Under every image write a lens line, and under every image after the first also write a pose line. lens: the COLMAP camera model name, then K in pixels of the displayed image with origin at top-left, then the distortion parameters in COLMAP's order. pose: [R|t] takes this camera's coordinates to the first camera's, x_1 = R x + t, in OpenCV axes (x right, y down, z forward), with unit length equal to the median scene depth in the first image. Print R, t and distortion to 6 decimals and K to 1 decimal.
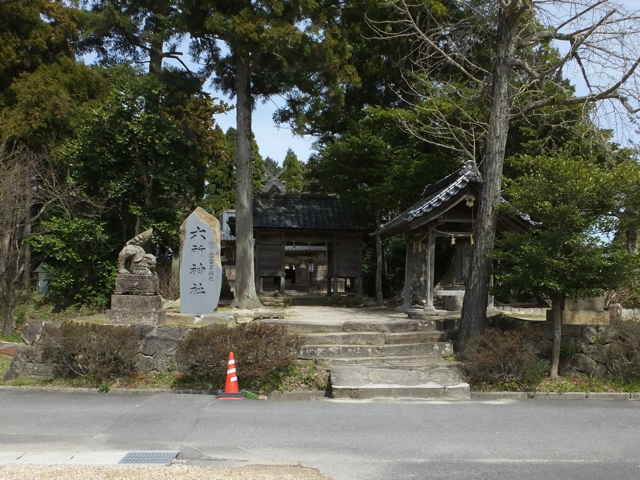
lens RADIAL K [[618.6, 0, 319.2], [0, 618.6, 243.6], [0, 0, 1]] dist [-0.136762, 0.000000]
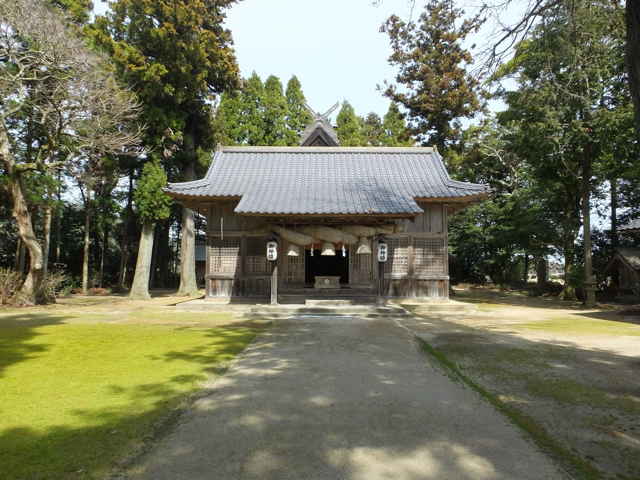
lens RADIAL K [[618.6, 0, 320.1], [0, 618.6, 240.6], [0, 0, 1]] dist [-0.136762, 0.000000]
pose [[0.995337, -0.008758, -0.096063, -0.038474], [0.011127, 0.999646, 0.024148, 0.048911], [0.095817, -0.025104, 0.995082, 1.422227]]
